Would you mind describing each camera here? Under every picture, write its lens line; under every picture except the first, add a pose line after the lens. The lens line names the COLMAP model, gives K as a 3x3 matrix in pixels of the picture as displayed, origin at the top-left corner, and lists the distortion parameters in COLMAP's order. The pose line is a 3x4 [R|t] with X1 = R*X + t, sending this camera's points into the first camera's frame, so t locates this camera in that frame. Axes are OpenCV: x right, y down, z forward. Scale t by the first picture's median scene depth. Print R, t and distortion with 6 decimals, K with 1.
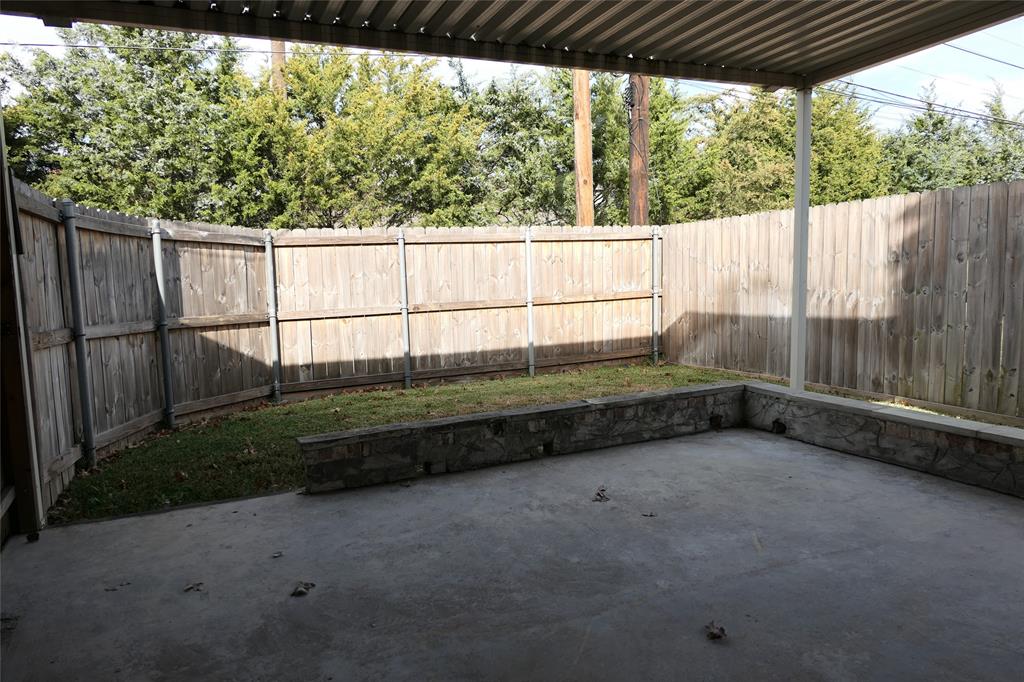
lens RADIAL K [[716.3, 0, 511.7], [0, 716.3, 337.8], [0, 0, 1]] dist [-0.021376, 0.009105]
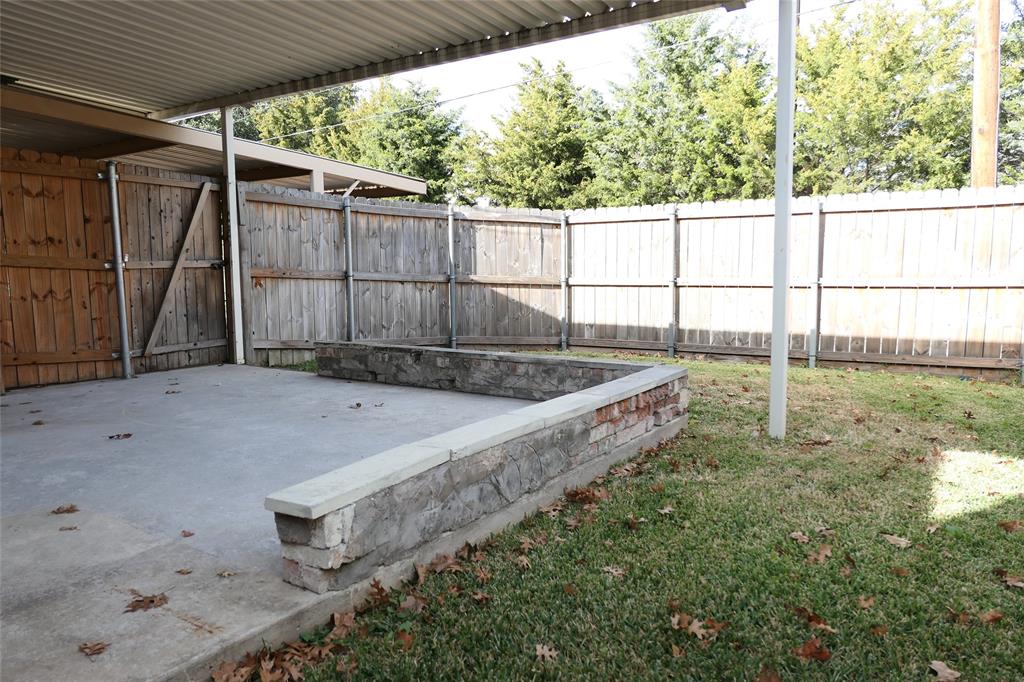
lens RADIAL K [[716.3, 0, 511.7], [0, 716.3, 342.0], [0, 0, 1]] dist [-0.021376, 0.009105]
pose [[0.520781, 0.113623, -0.846095, 0.721104], [-0.099567, 0.992423, 0.071989, -0.006330], [0.847864, 0.046752, 0.528148, 0.296316]]
